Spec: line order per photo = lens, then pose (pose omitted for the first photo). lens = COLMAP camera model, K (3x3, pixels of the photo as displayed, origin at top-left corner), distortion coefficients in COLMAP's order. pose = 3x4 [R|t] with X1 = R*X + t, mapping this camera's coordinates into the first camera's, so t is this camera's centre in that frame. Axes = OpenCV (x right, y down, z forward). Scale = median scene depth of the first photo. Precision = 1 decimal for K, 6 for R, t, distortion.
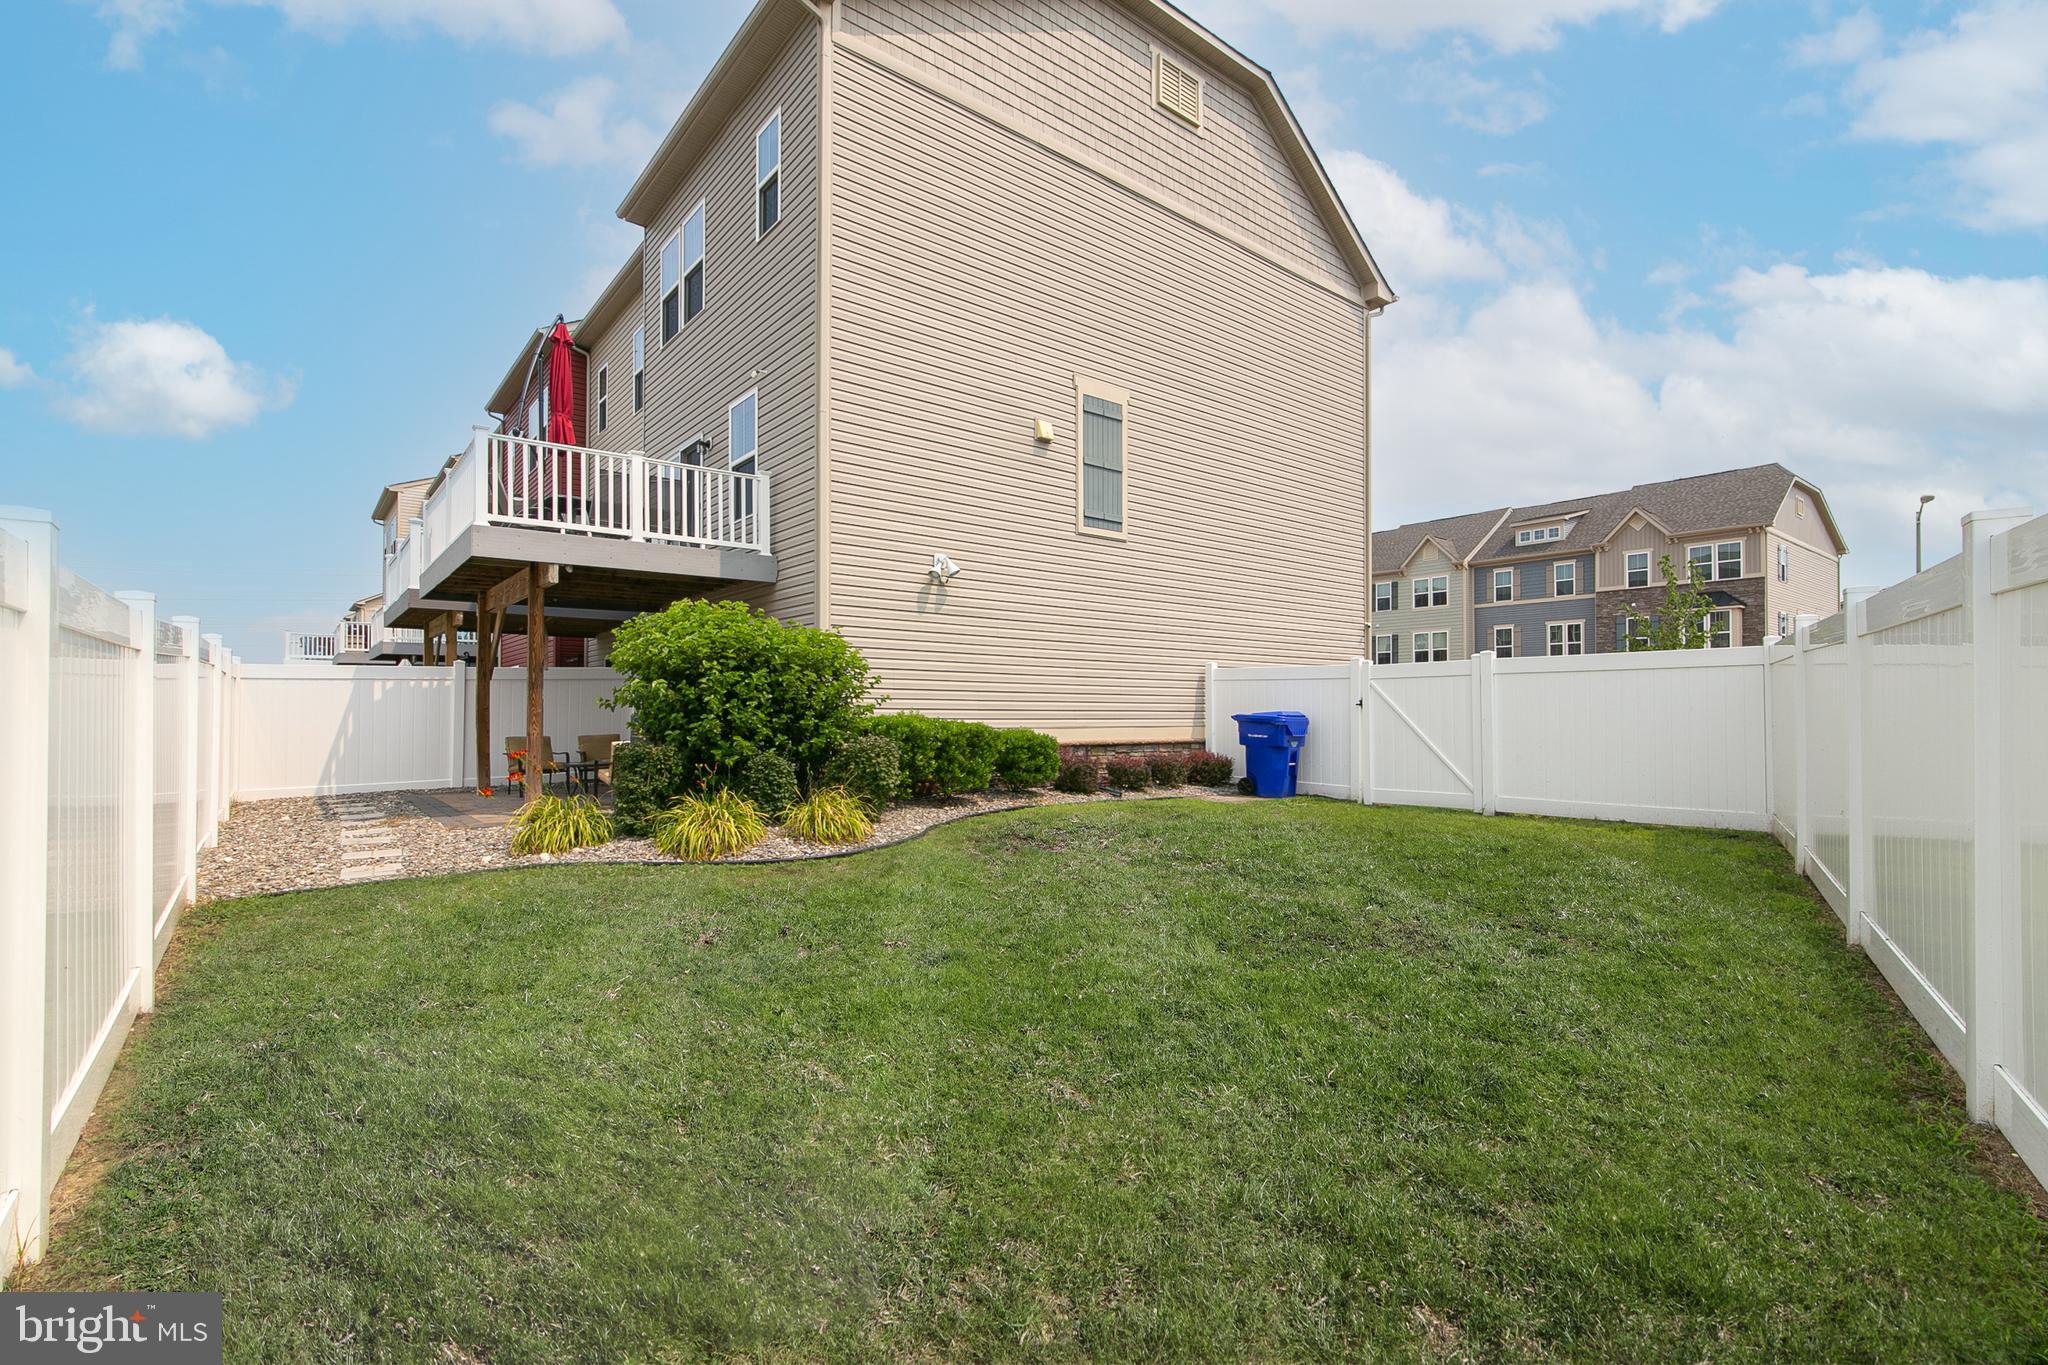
lens RADIAL K [[935.6, 0, 1012.6], [0, 935.6, 700.0], [0, 0, 1]] dist [0.000342, 0.001029]
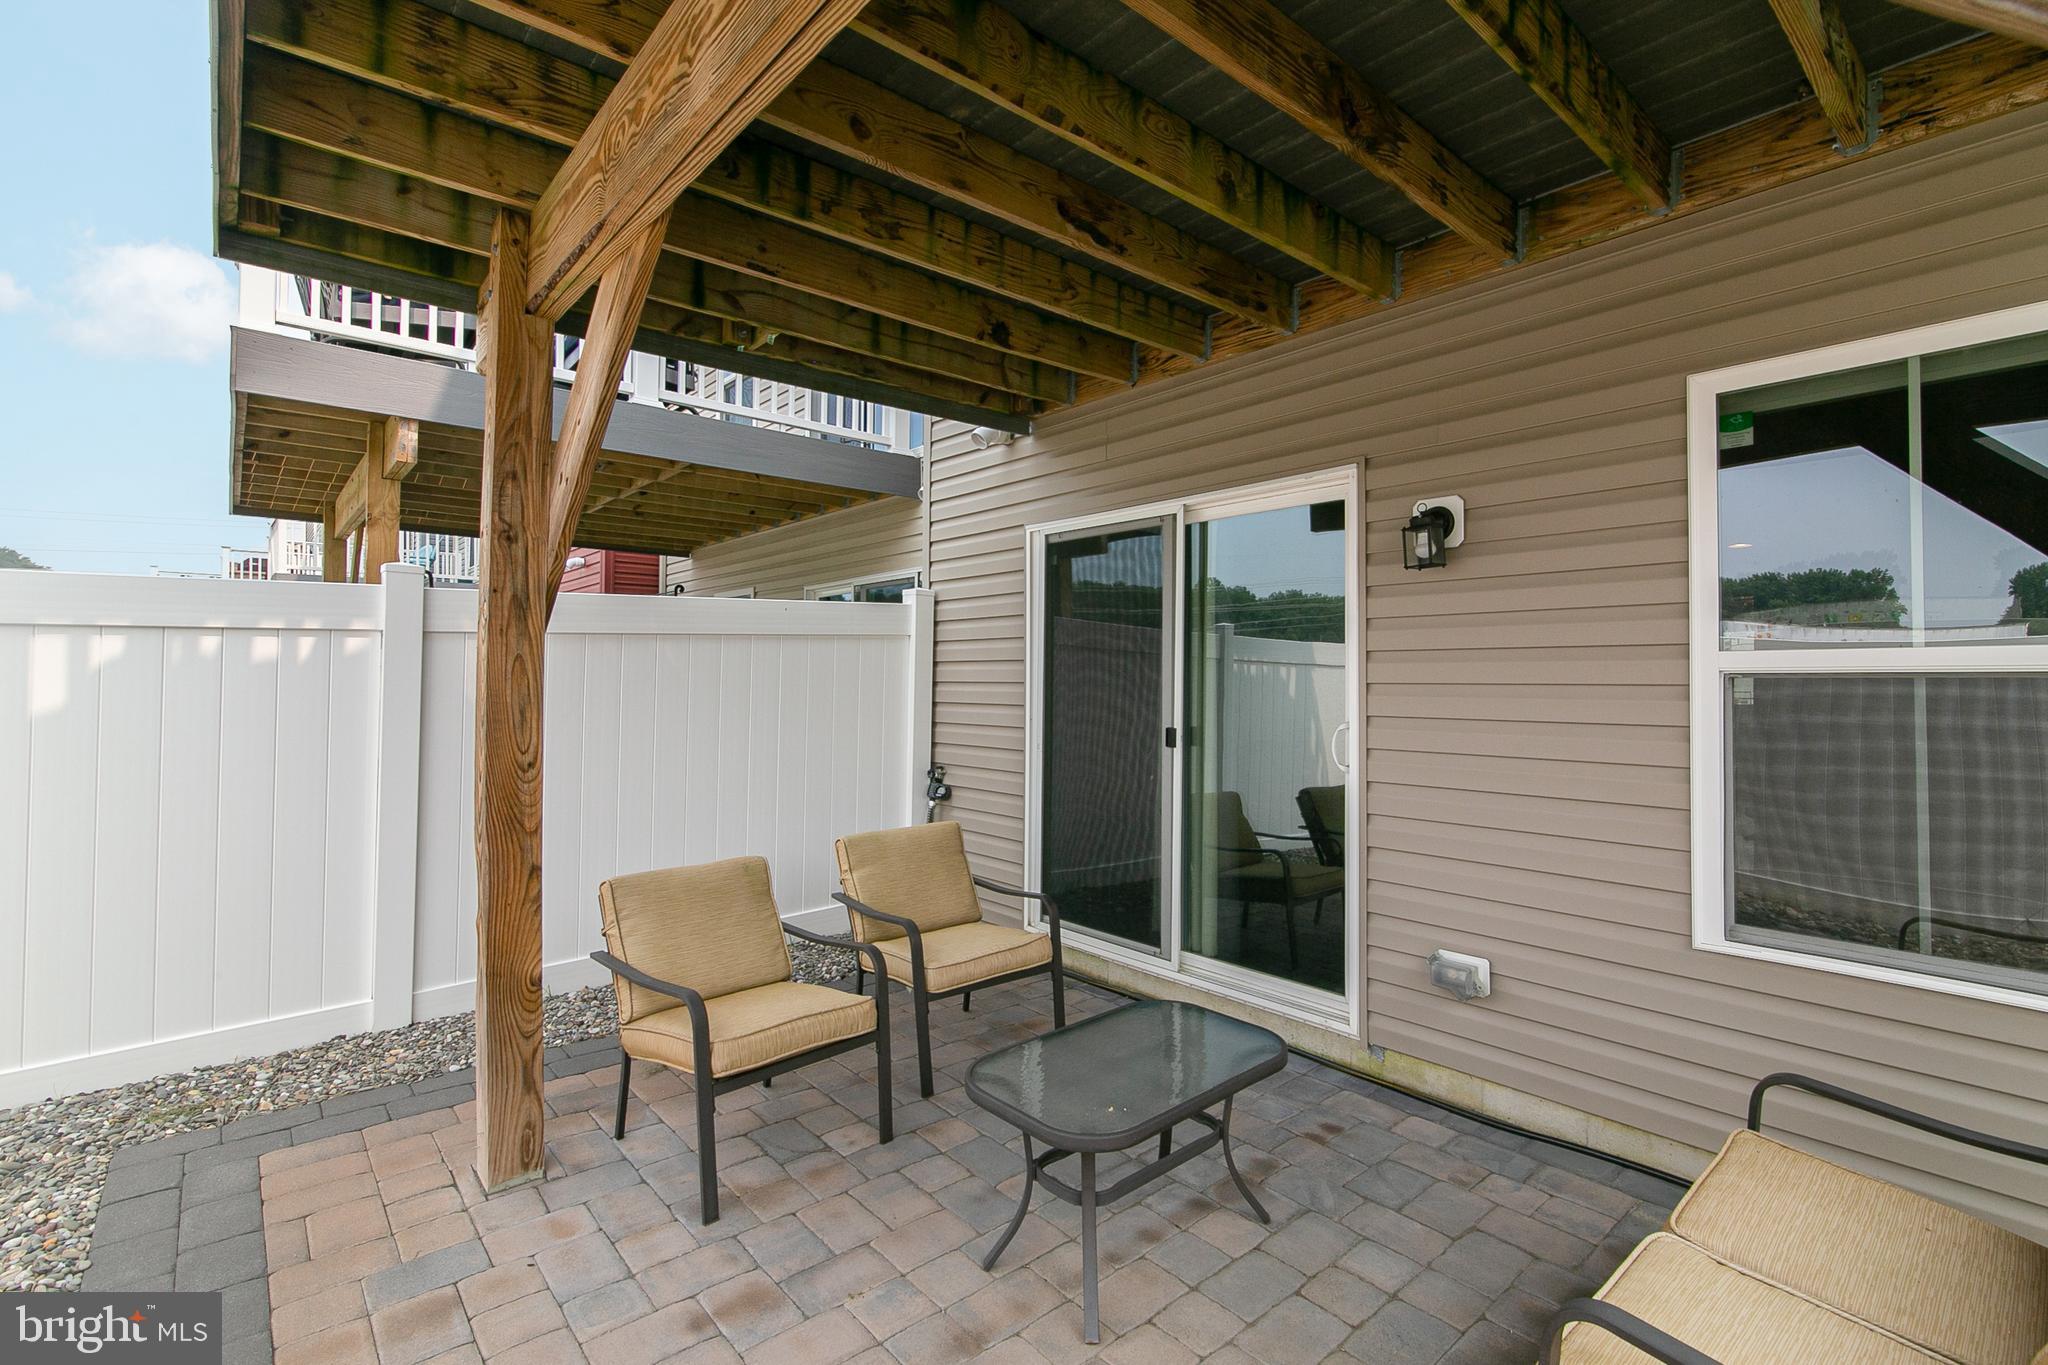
lens RADIAL K [[935.6, 0, 1034.8], [0, 935.6, 663.0], [0, 0, 1]] dist [0.000342, 0.001029]
pose [[0.998785, 0.005526, 0.048972, -0.424243], [-0.005157, 0.999957, -0.007673, -0.011793], [-0.049012, 0.007411, 0.998771, 0.725246]]
